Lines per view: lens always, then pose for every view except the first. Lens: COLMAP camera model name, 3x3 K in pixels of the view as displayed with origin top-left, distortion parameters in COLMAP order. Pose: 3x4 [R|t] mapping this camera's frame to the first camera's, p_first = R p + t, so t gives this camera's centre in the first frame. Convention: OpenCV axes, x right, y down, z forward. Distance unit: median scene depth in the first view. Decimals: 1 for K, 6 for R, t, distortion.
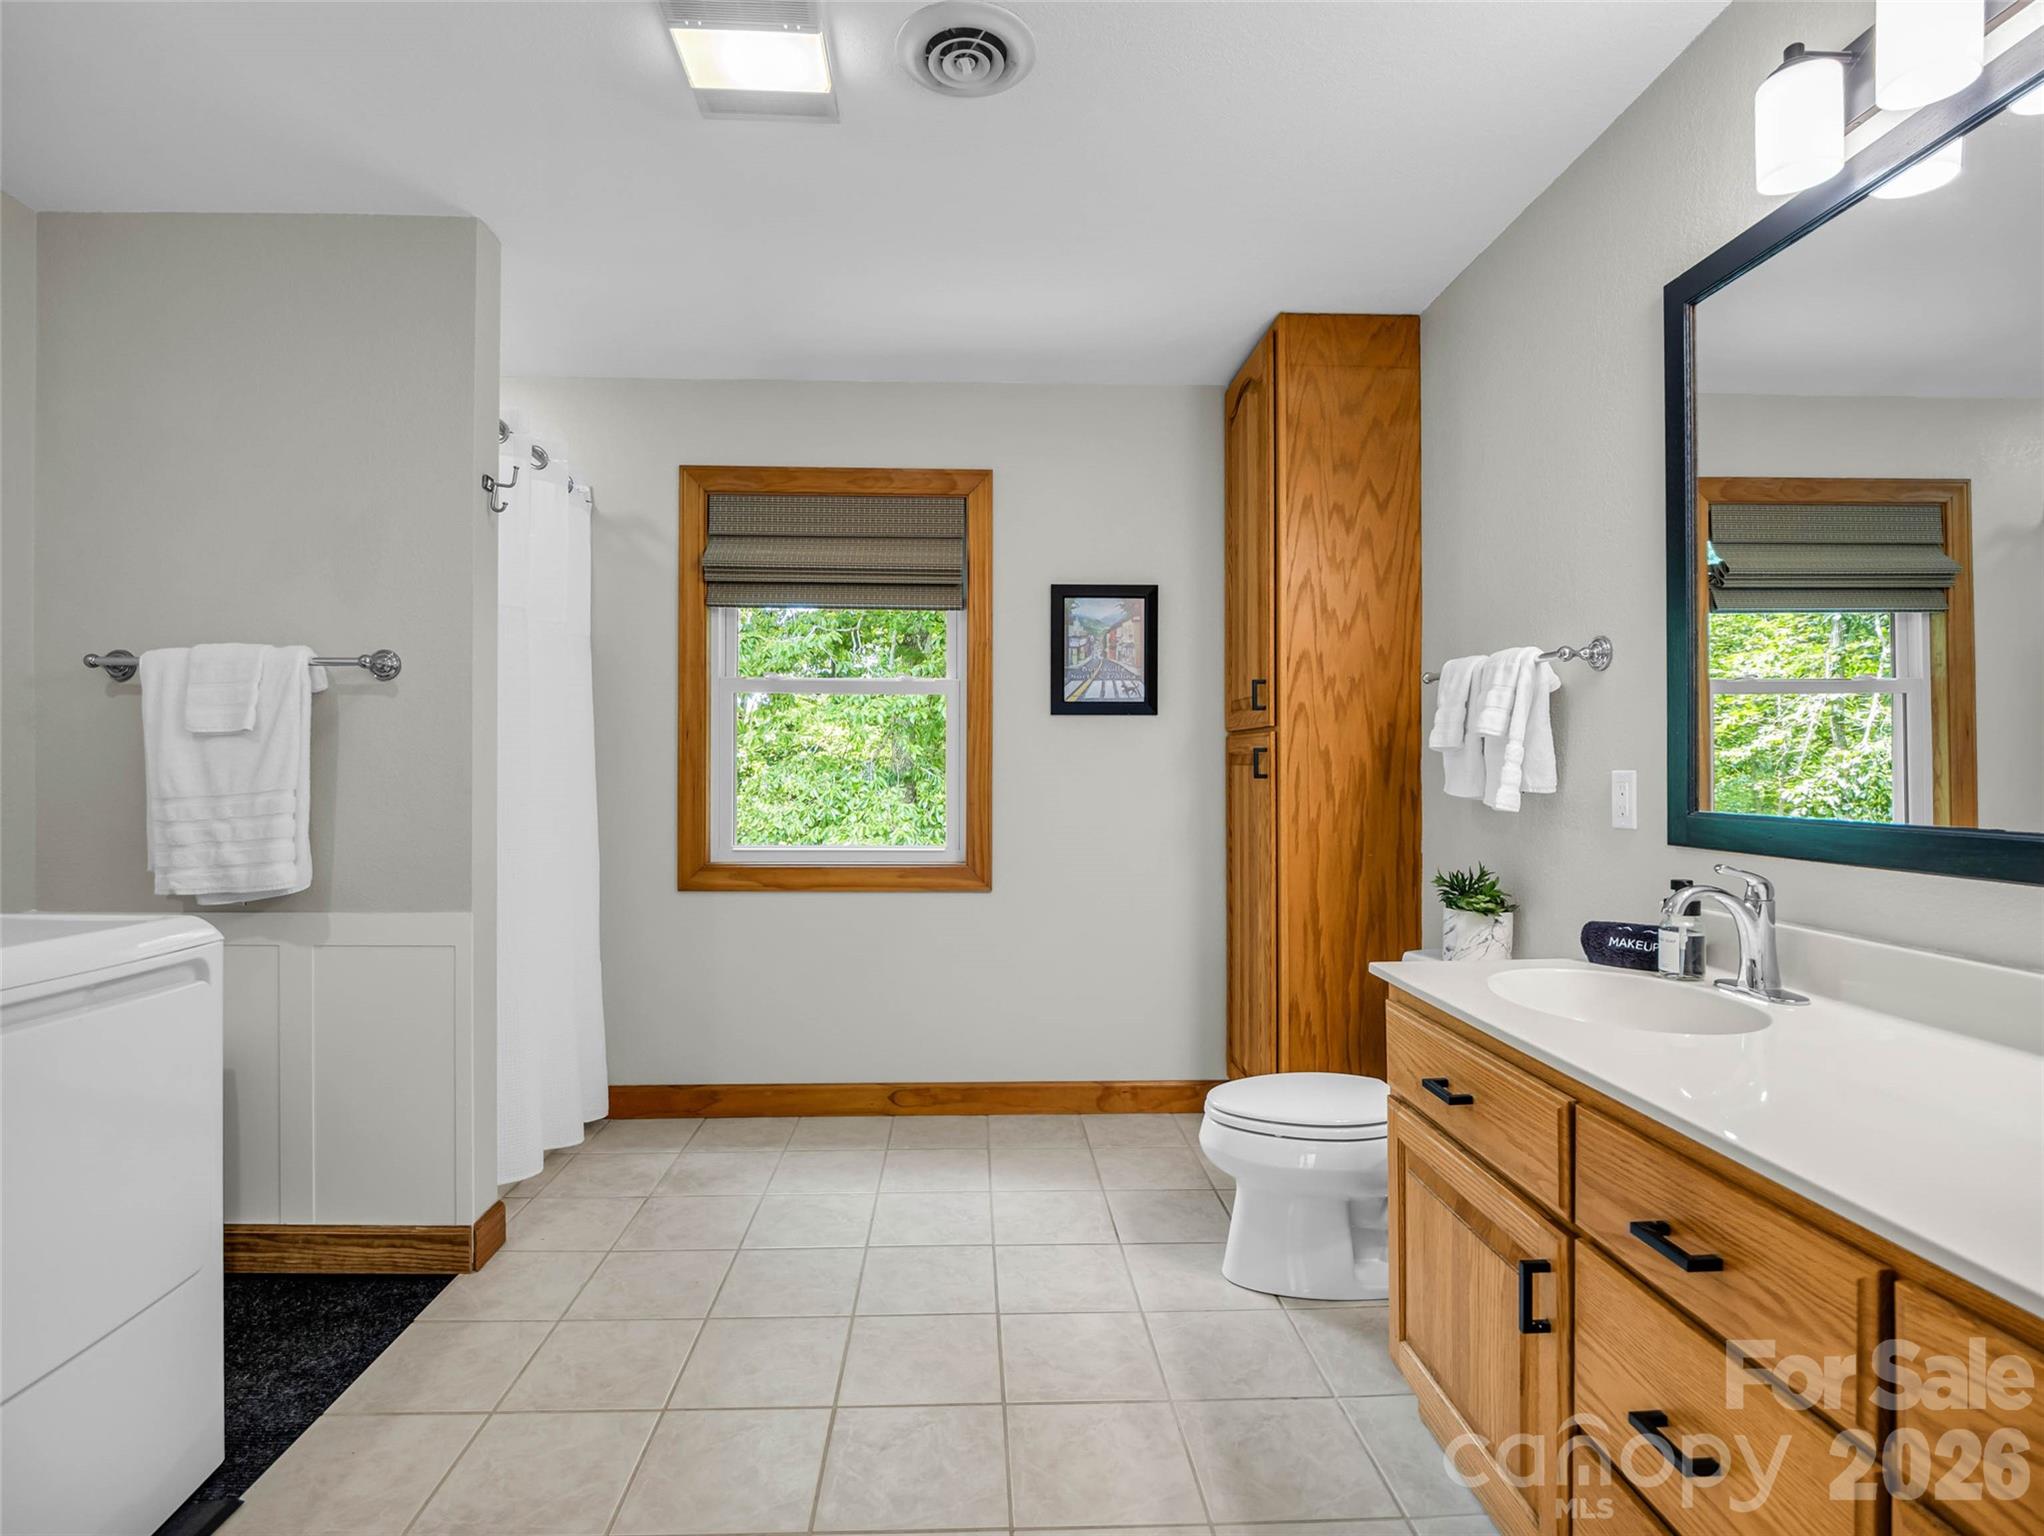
lens RADIAL K [[1039.6, 0, 1035.5], [0, 1039.6, 766.6], [0, 0, 1]] dist [-0.012748, -0.001458]
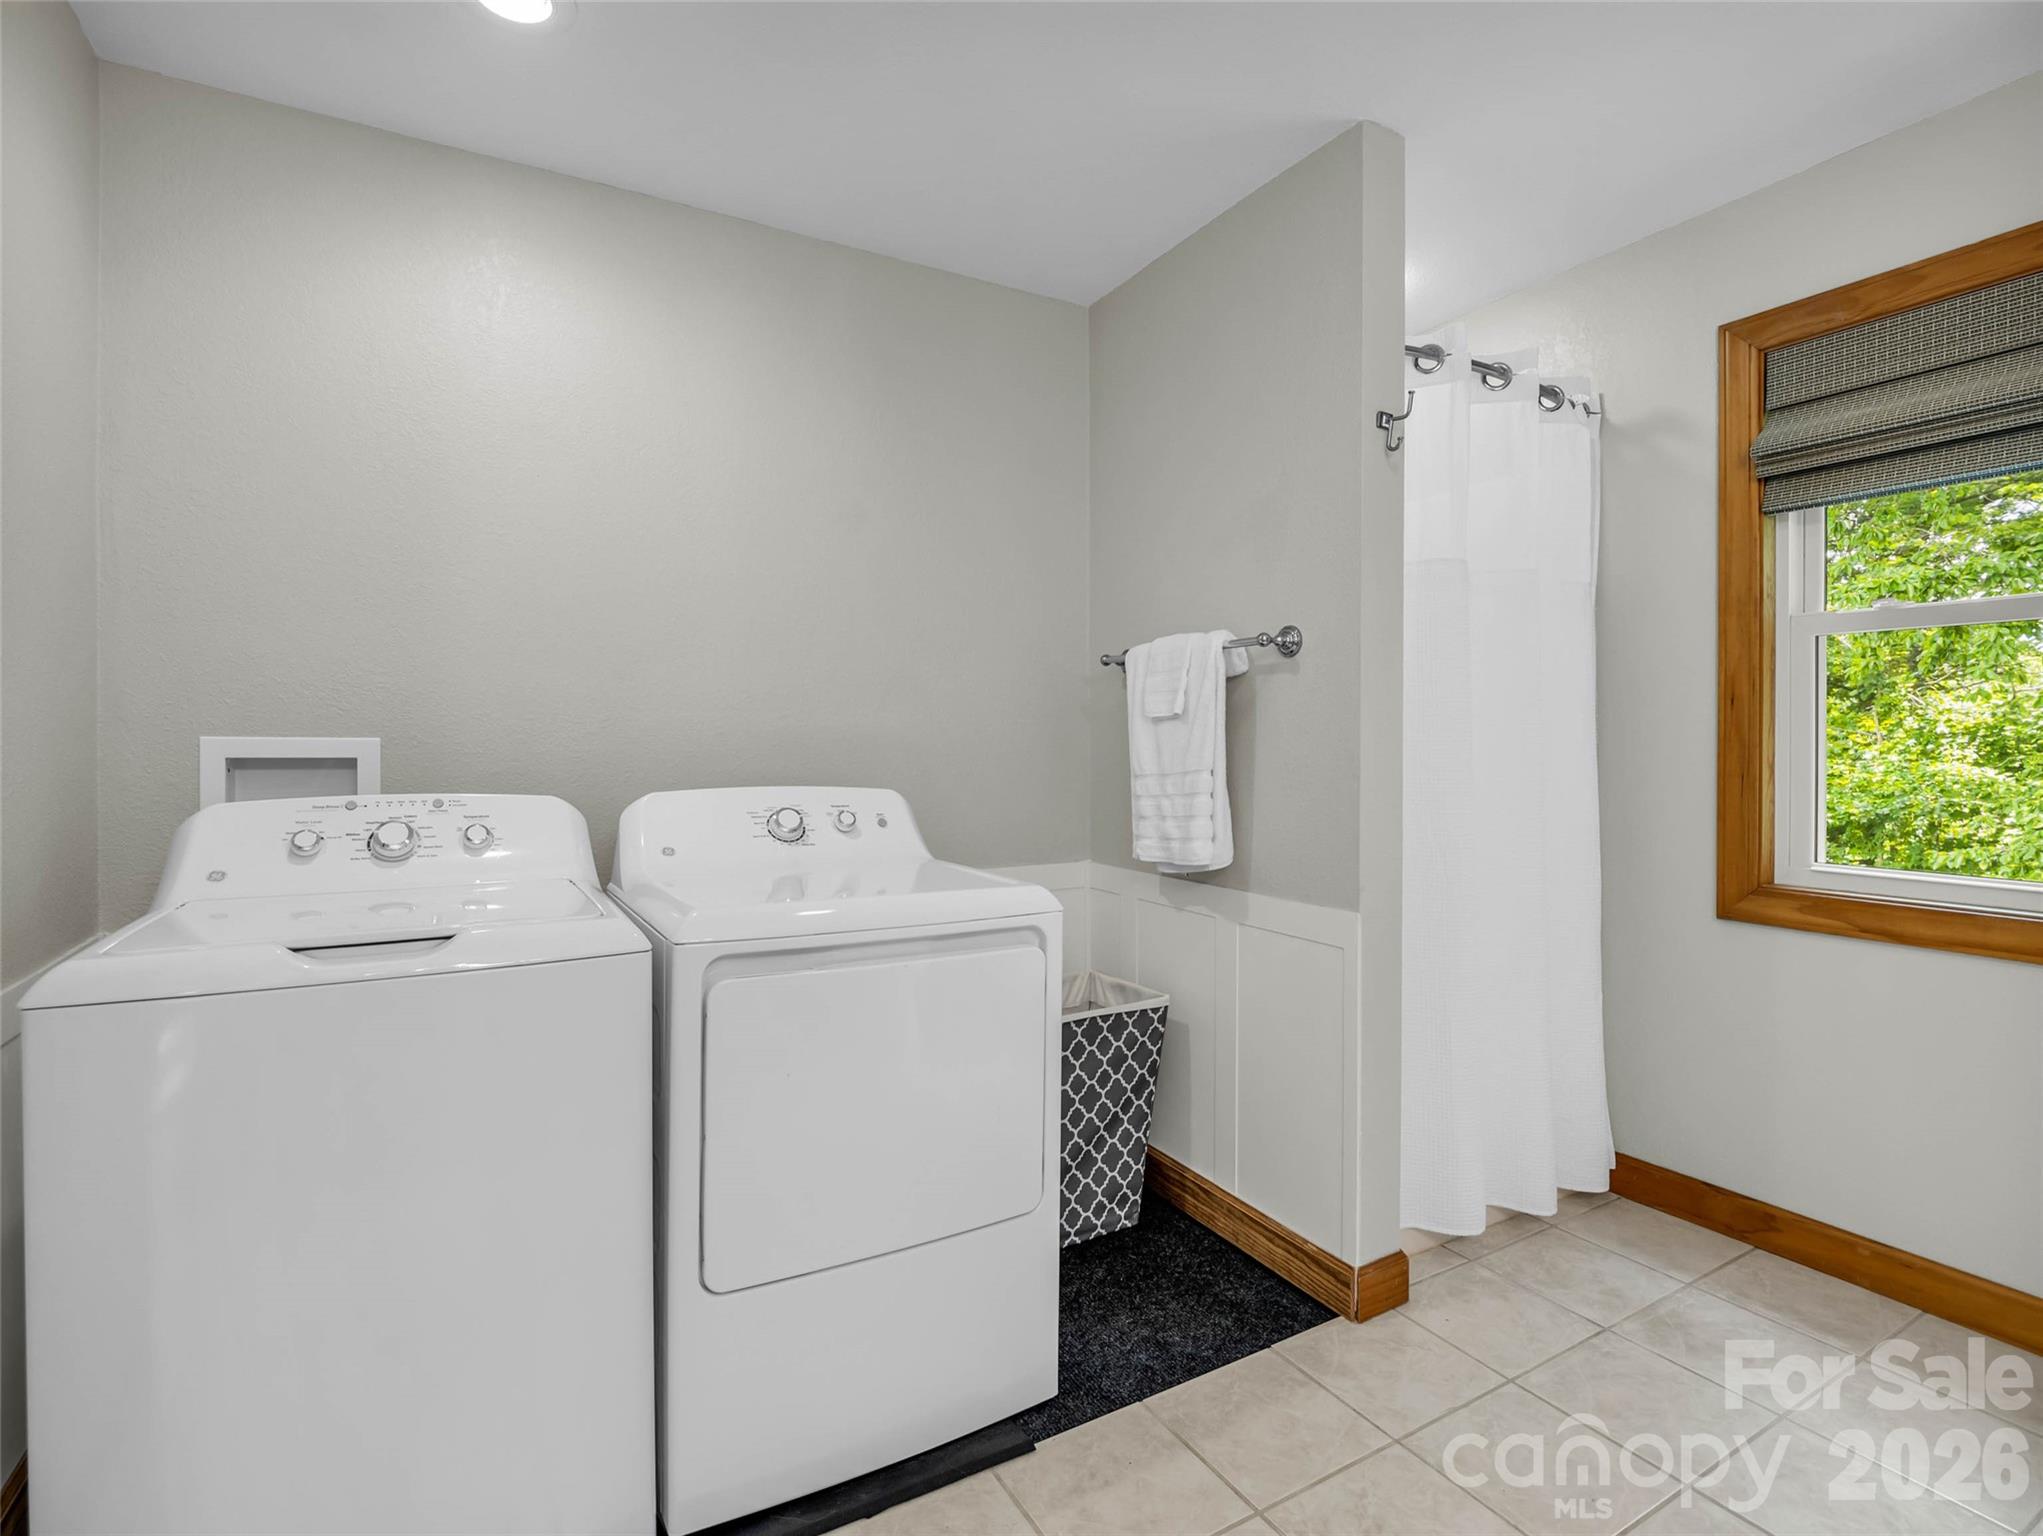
lens RADIAL K [[1003.8, 0, 1022.8], [0, 1003.8, 749.3], [0, 0, 1]] dist [-0.008165, -0.004380]
pose [[0.436586, 0.002500, -0.899659, 0.086892], [0.005074, 0.999973, 0.005241, -0.003985], [0.899648, -0.006853, 0.436562, 0.334904]]
